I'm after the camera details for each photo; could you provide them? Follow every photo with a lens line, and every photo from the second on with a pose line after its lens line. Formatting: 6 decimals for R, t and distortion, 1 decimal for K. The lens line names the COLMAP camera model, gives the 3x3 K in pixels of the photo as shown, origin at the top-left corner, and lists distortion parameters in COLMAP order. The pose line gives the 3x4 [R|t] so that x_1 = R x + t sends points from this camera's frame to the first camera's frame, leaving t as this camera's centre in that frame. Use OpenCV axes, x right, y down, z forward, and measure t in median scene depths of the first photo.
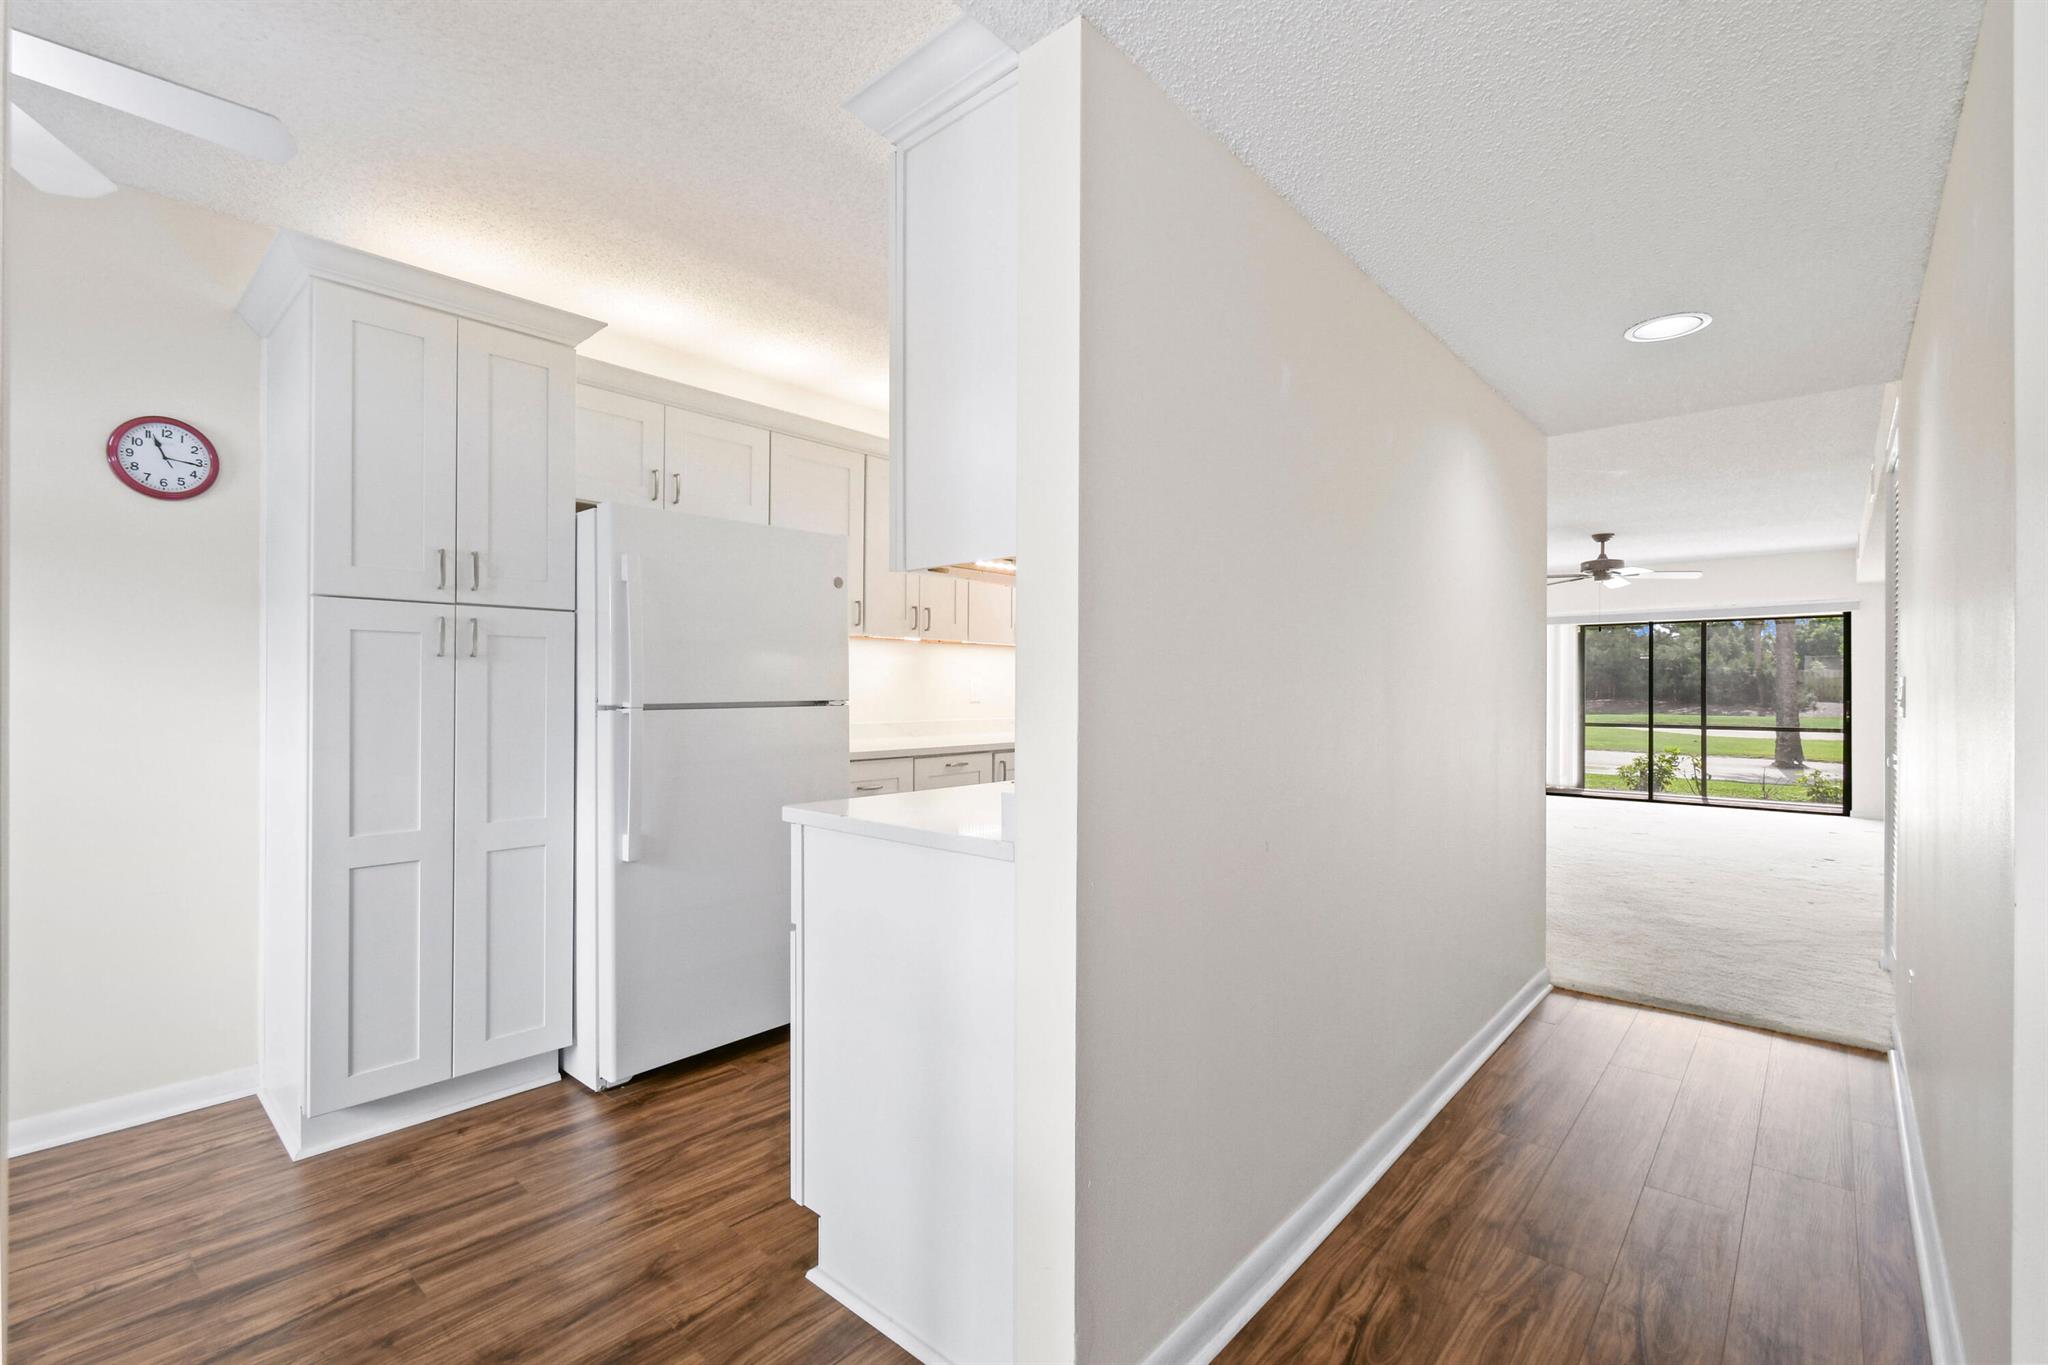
lens RADIAL K [[906.9, 0, 1031.9], [0, 906.9, 677.4], [0, 0, 1]] dist [0.003154, -0.000457]
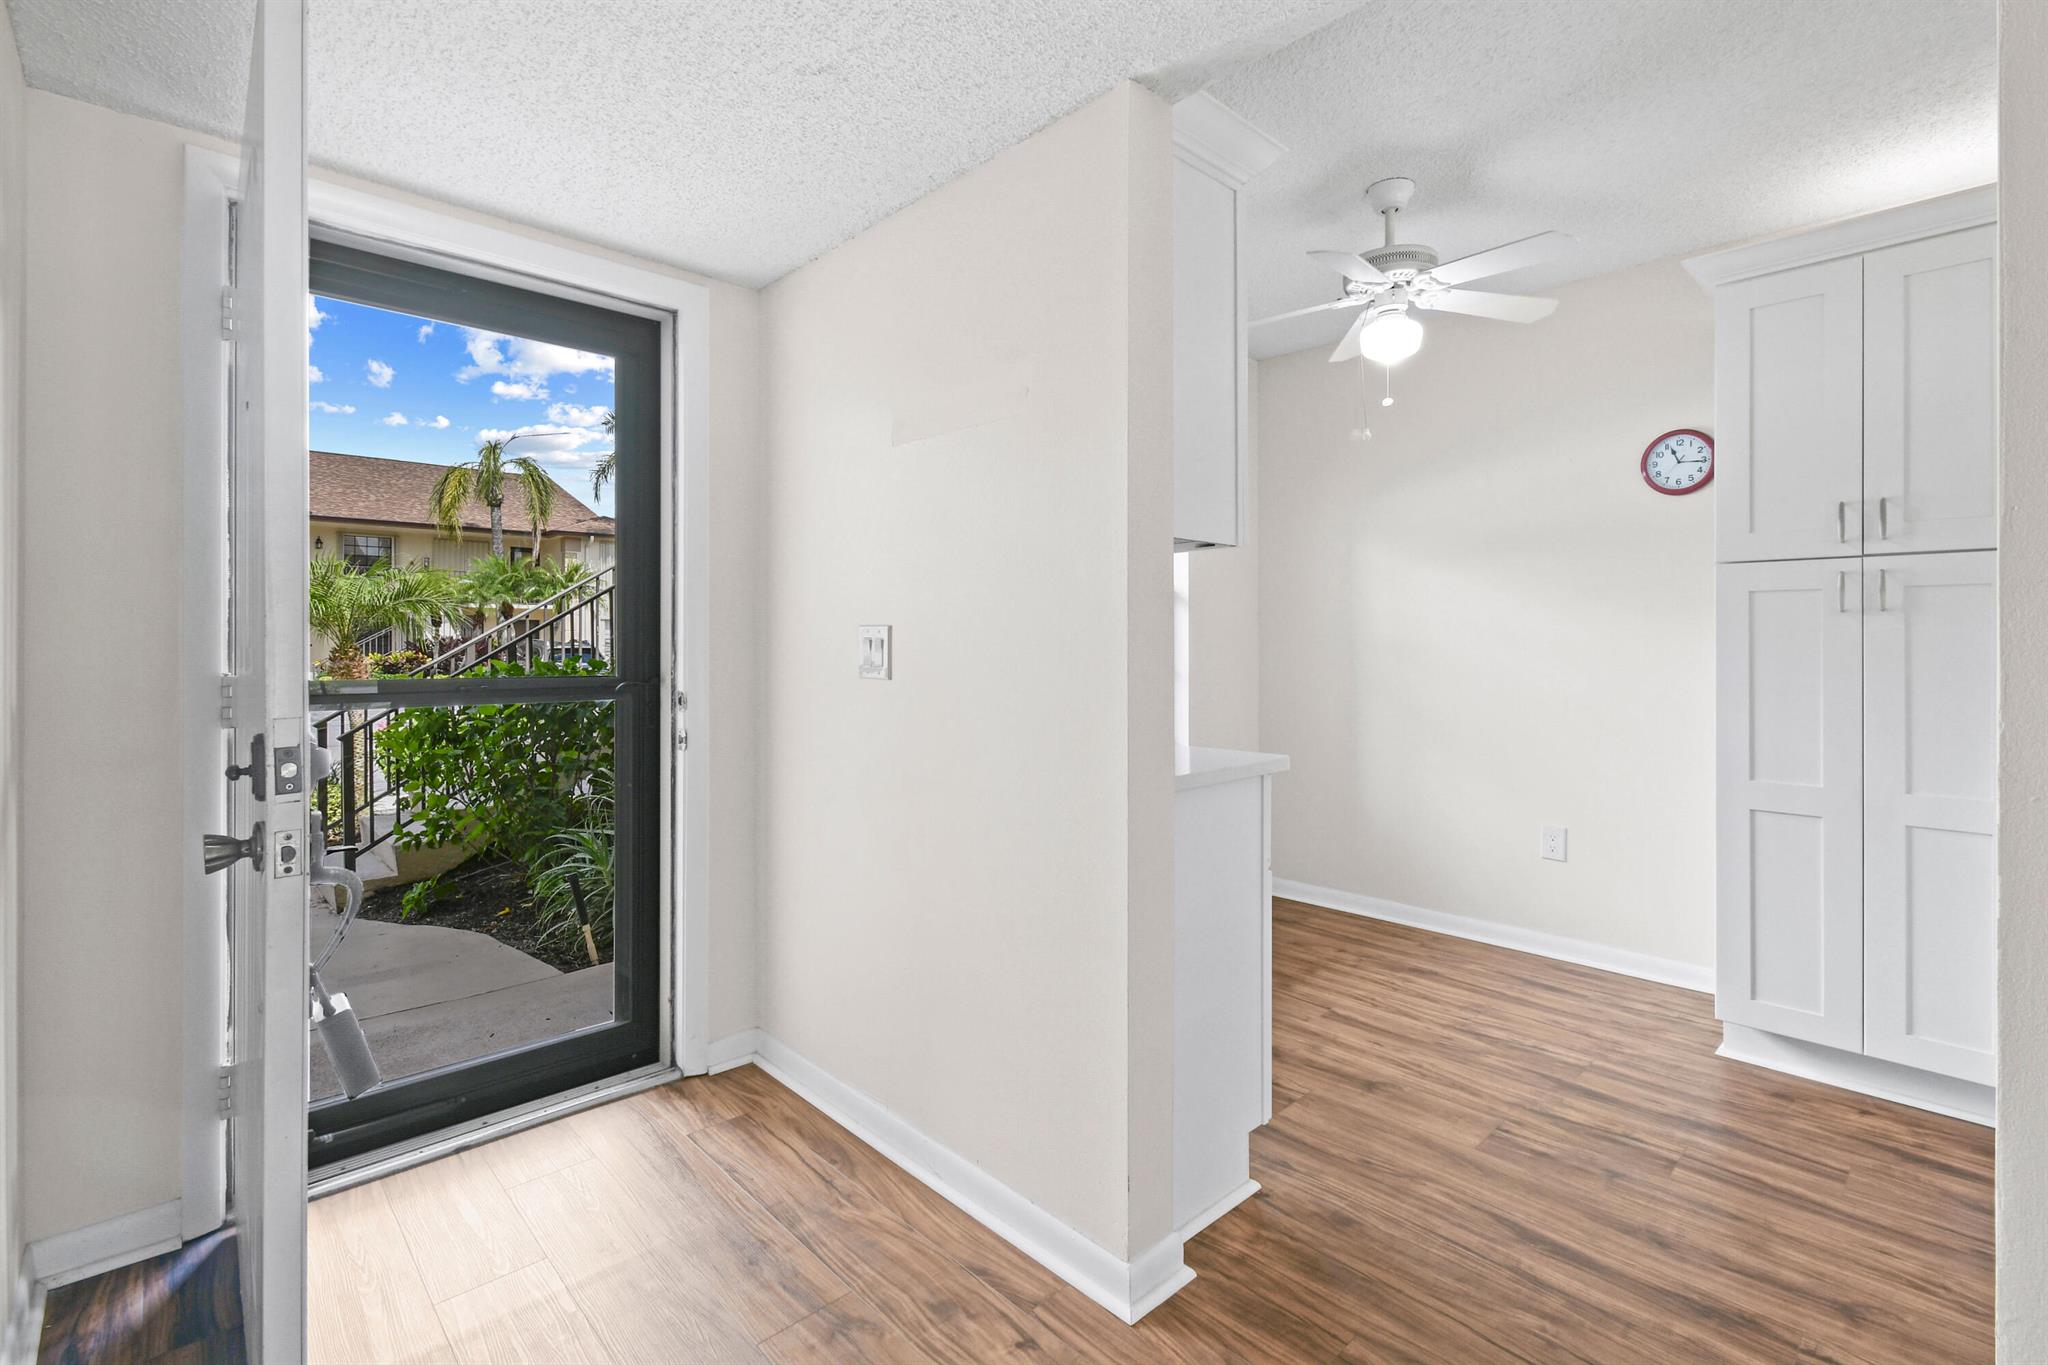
lens RADIAL K [[927.4, 0, 1027.2], [0, 927.4, 656.3], [0, 0, 1]] dist [0.001333, -0.000469]
pose [[-0.090497, 0.008769, -0.995858, 0.399457], [0.011111, 0.999908, 0.007795, 0.006059], [0.995835, -0.010359, -0.090586, 0.216891]]
